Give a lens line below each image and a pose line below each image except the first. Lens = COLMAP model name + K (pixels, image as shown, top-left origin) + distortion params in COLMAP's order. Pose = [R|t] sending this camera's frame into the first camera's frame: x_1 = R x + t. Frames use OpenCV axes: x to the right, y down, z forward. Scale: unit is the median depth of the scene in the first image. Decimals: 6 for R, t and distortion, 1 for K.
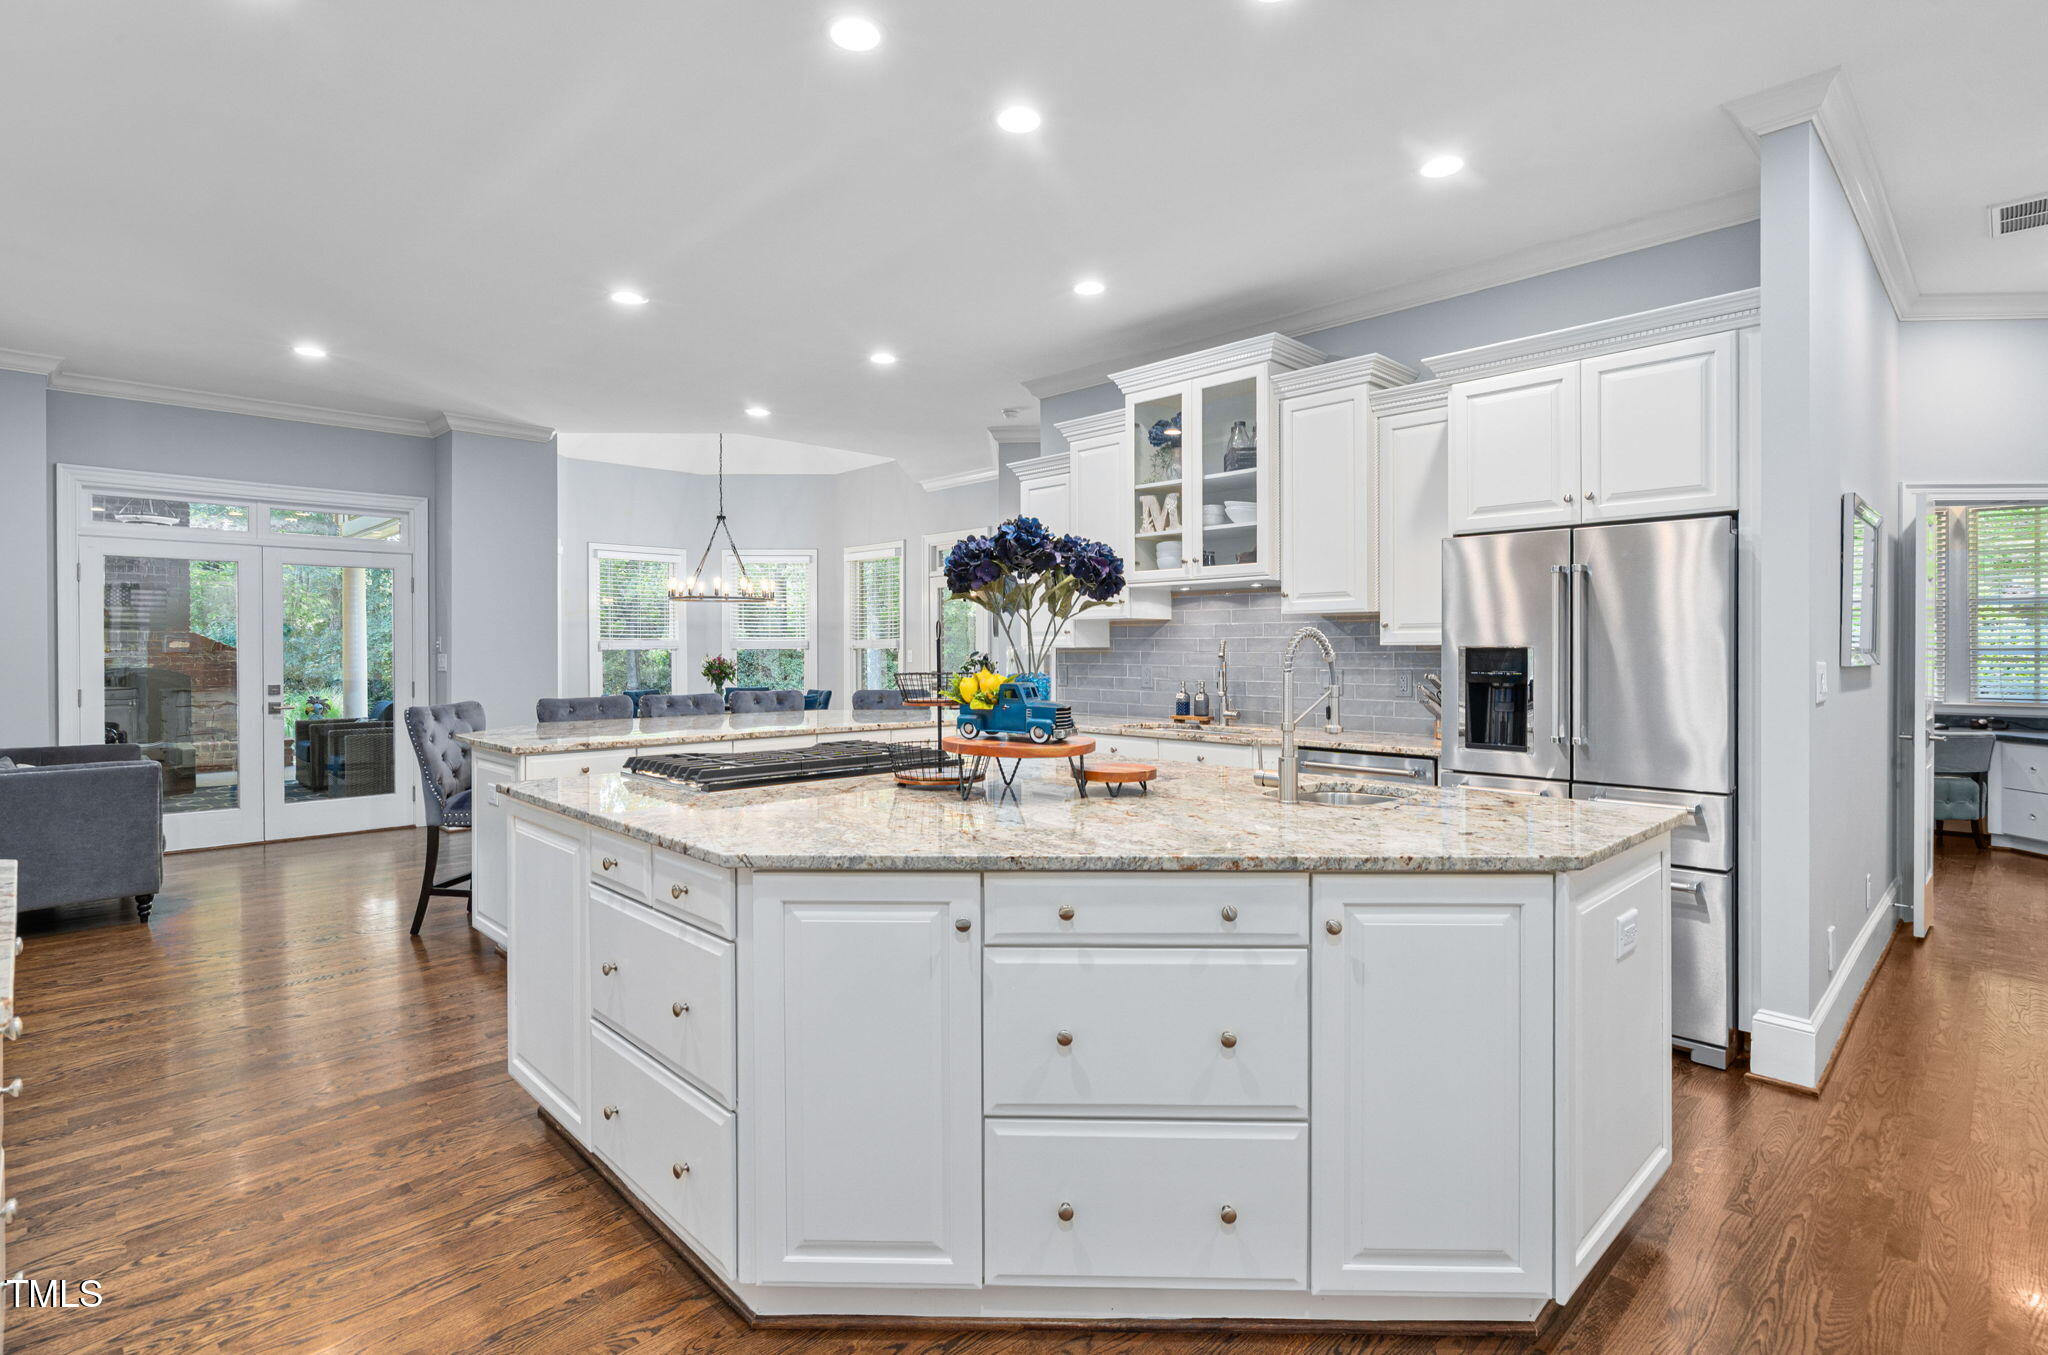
lens RADIAL K [[1008.0, 0, 1006.2], [0, 1008.0, 646.5], [0, 0, 1]] dist [-0.002628, -0.000240]
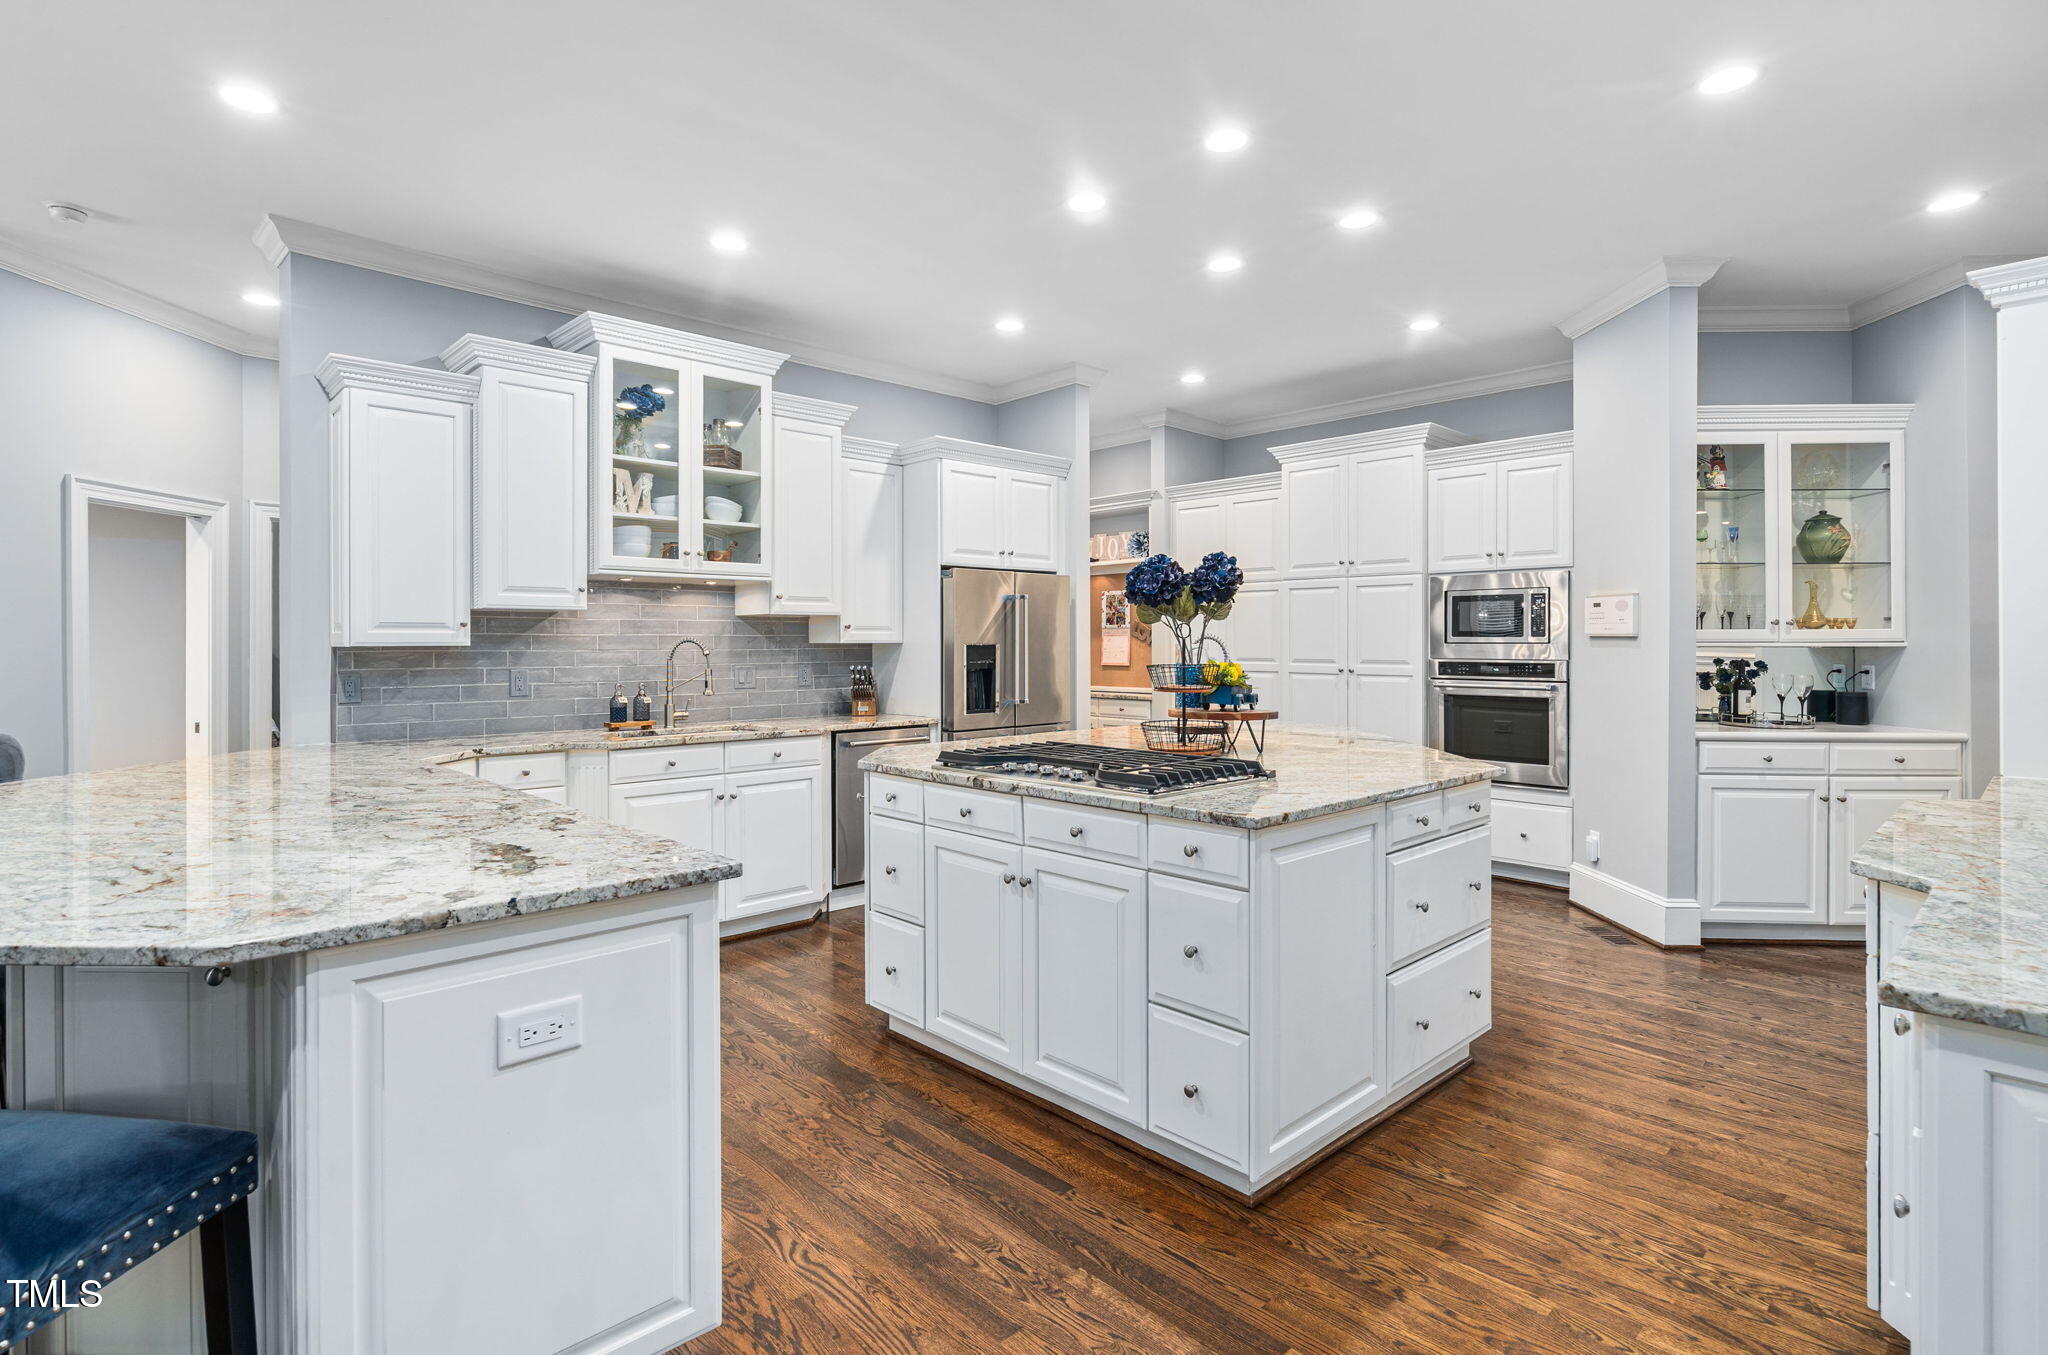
lens RADIAL K [[1008.0, 0, 1006.2], [0, 1008.0, 646.5], [0, 0, 1]] dist [-0.002628, -0.000240]
pose [[0.009907, -0.004615, 0.999940, -1.380719], [0.000180, 0.999989, 0.004613, -0.004066], [-0.999951, 0.000134, 0.009907, 1.272773]]
